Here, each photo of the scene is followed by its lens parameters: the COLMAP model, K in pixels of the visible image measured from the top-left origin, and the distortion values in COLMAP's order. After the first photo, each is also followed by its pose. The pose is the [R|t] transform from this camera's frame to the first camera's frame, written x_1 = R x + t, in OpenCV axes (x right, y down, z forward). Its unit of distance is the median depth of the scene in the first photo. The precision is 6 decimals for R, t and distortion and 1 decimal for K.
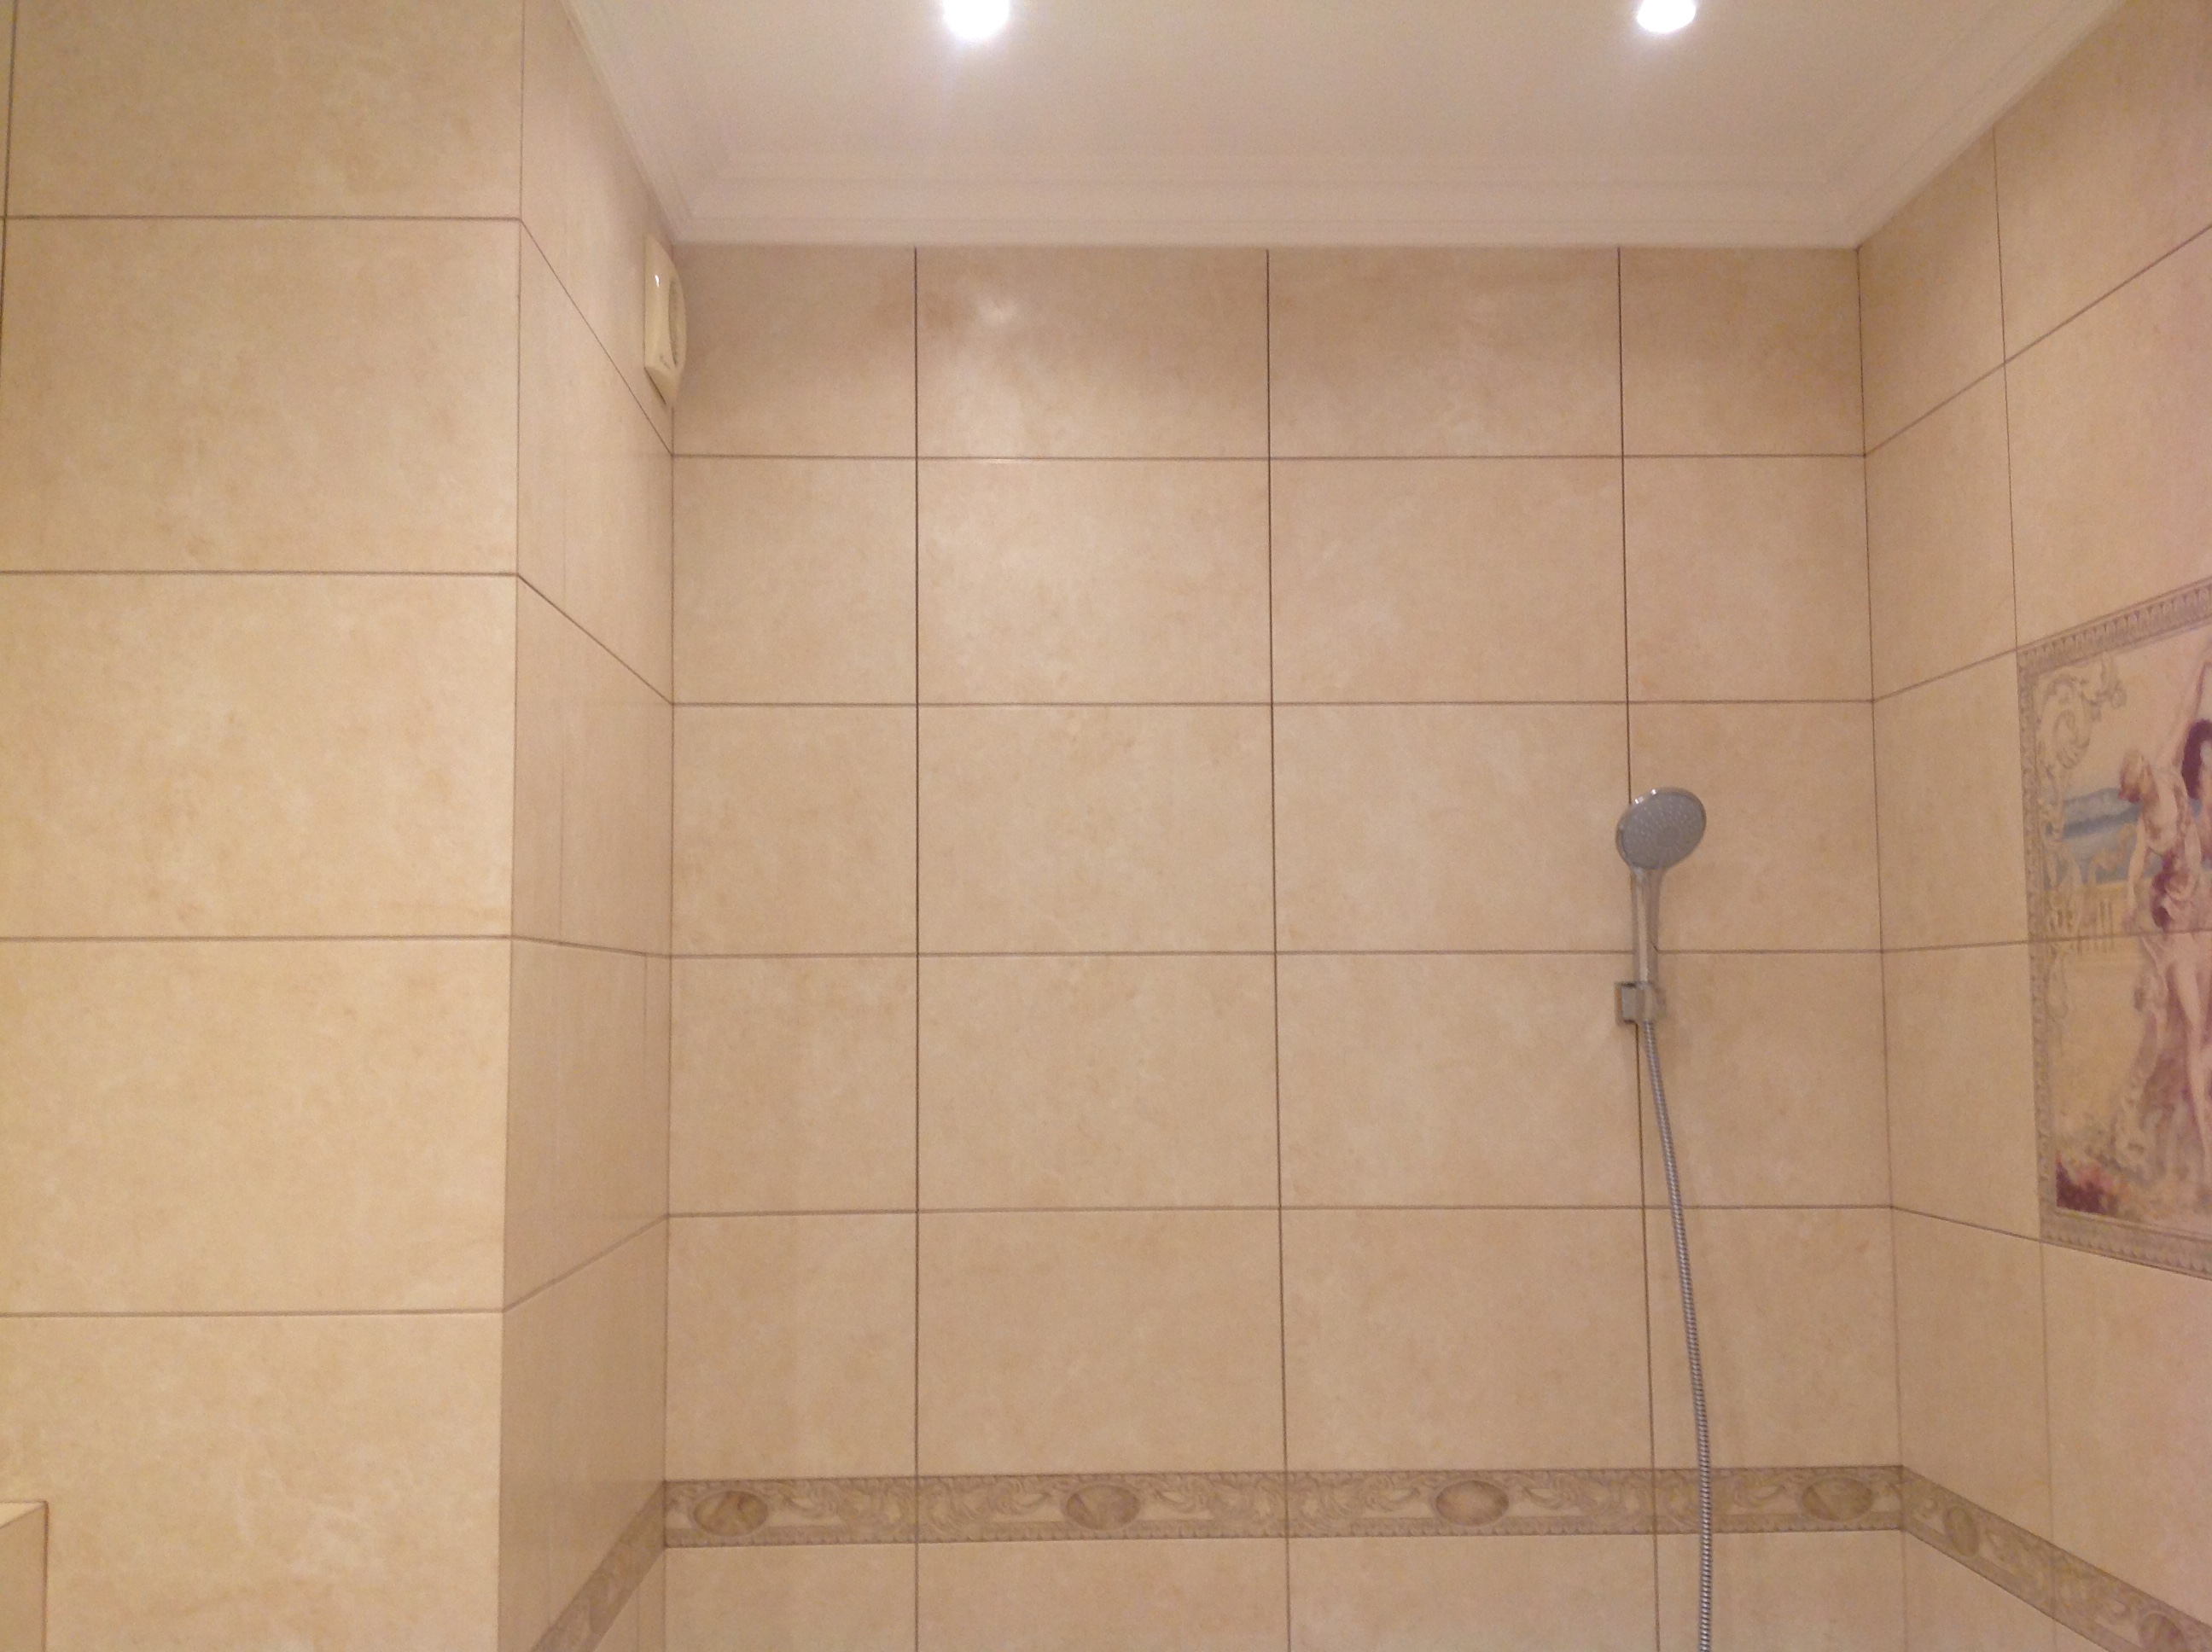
lens RADIAL K [[2080.2, 0, 1106.0], [0, 2080.2, 826.0], [0, 0, 1]] dist [0.164689, -0.383039]
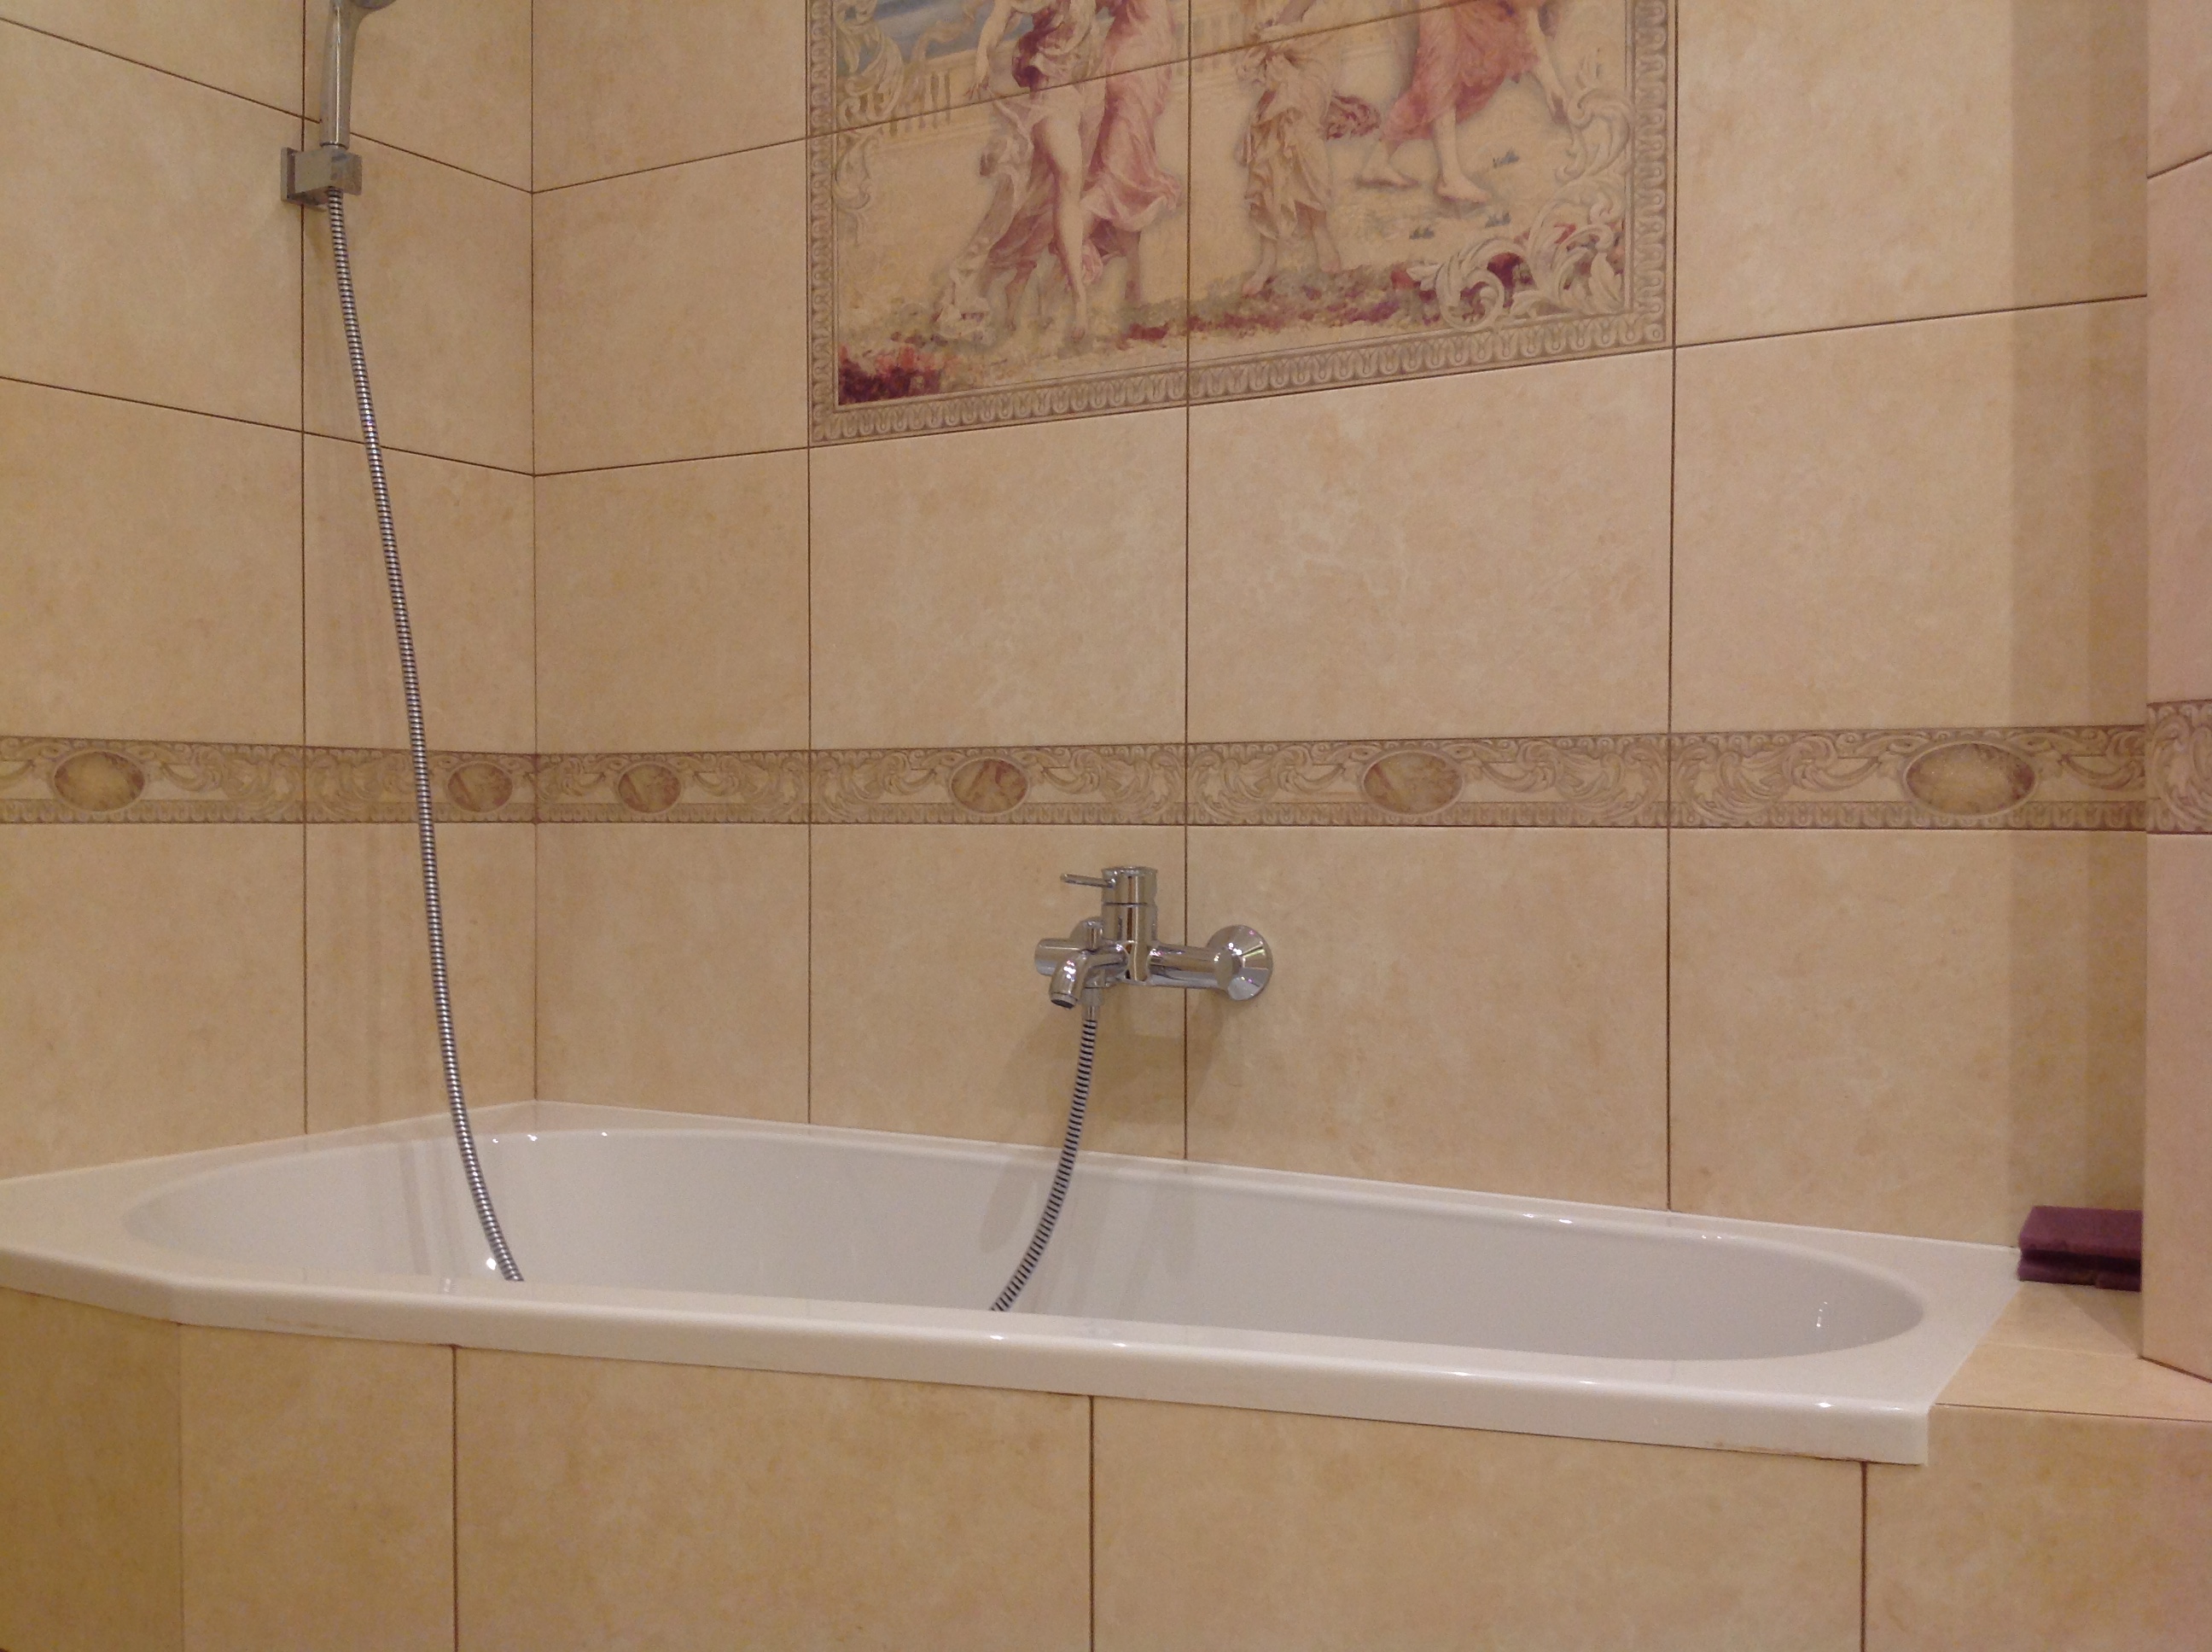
lens RADIAL K [[2091.2, 0, 1106.0], [0, 2091.2, 826.0], [0, 0, 1]] dist [0.184149, -0.530092]
pose [[0.539961, 0.004168, 0.841680, -0.265979], [-0.078523, 0.995876, 0.045444, 0.276089], [-0.838019, -0.090630, 0.538061, 0.301287]]
